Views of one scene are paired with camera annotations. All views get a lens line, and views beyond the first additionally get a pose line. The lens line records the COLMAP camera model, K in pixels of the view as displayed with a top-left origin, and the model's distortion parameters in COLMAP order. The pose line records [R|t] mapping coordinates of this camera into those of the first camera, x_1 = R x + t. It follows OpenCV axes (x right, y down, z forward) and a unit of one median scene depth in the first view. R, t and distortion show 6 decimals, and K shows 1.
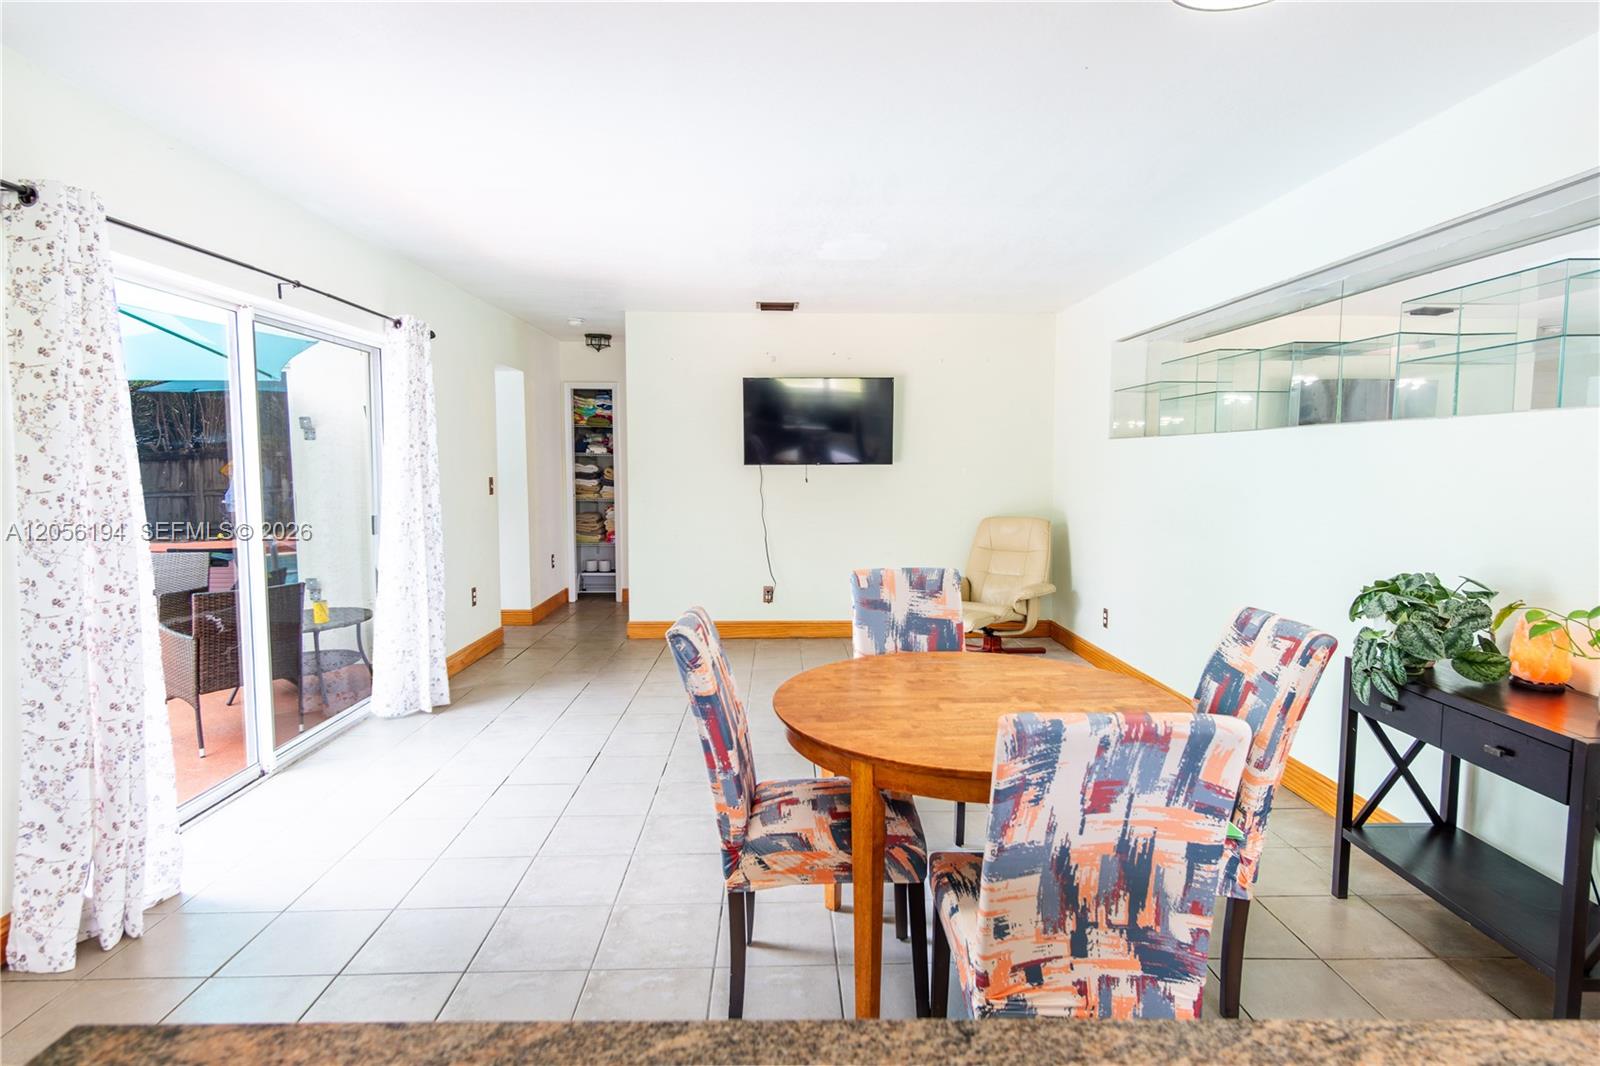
lens RADIAL K [[889.2, 0, 800.0], [0, 889.2, 533.0], [0, 0, 1]] dist [-0.007210, 0.000965]
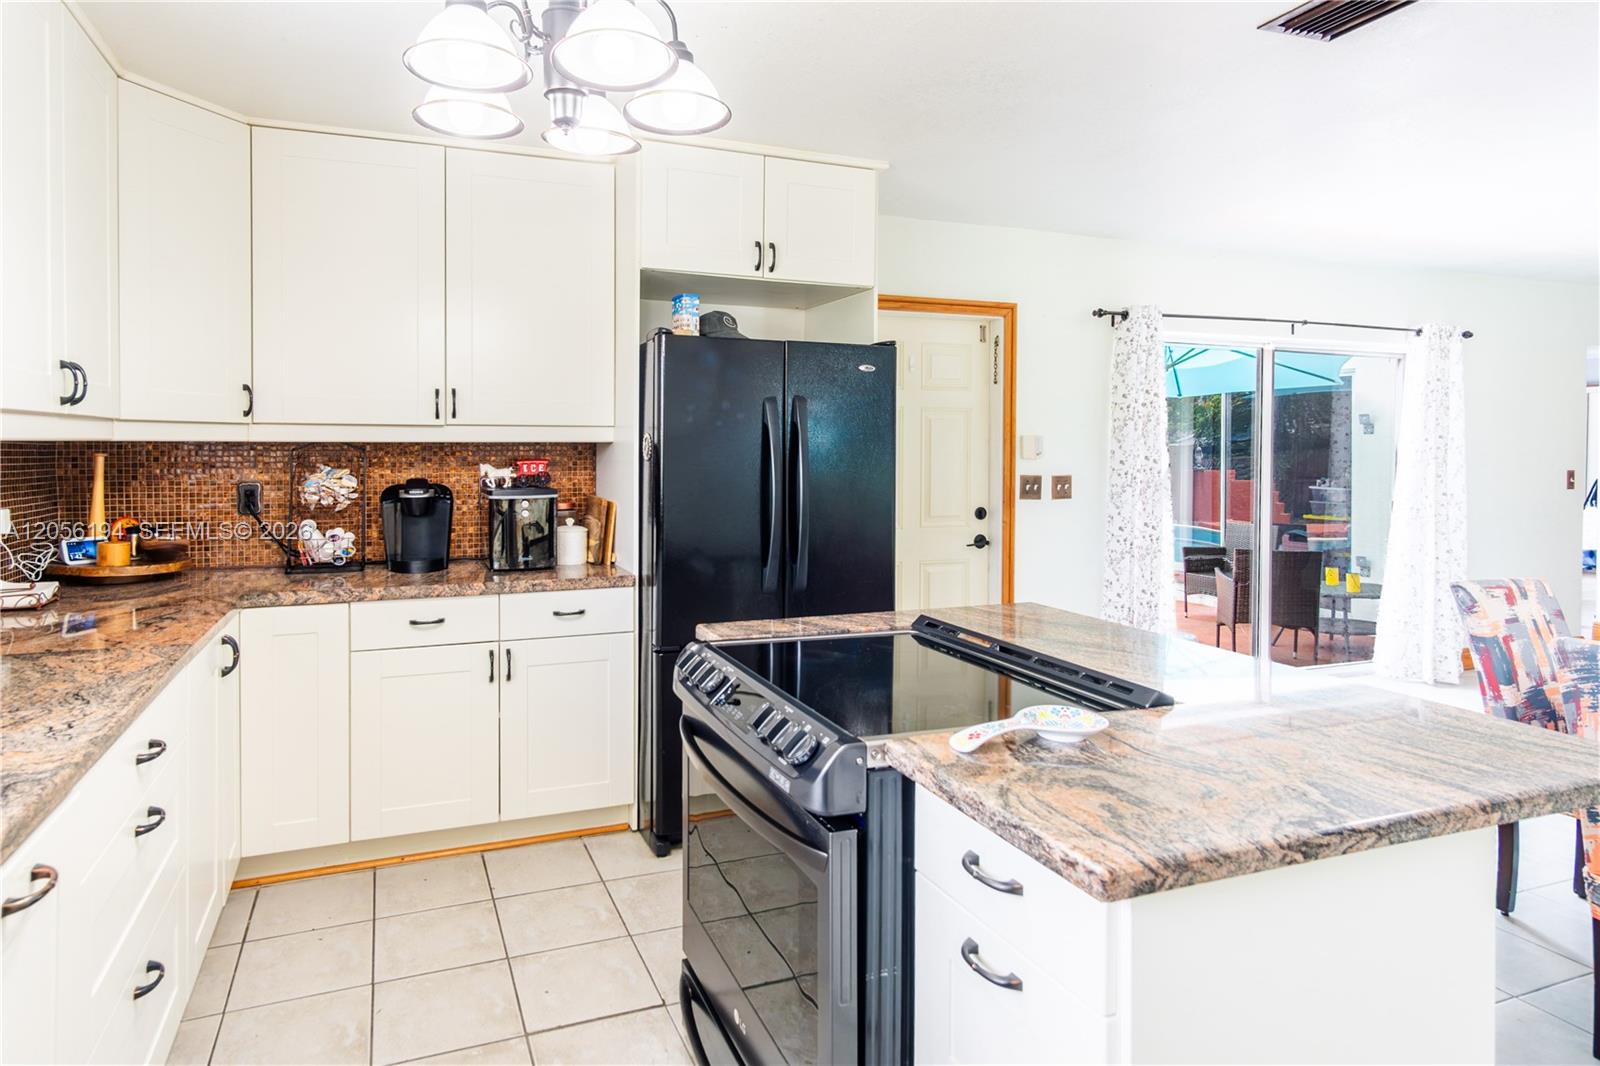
lens RADIAL K [[889.2, 0, 800.0], [0, 889.2, 533.0], [0, 0, 1]] dist [-0.007210, 0.000965]
pose [[0.411706, 0.081461, -0.907668, 0.585418], [-0.072356, 0.995775, 0.056549, 0.030207], [0.908440, 0.042394, 0.415861, -0.397461]]
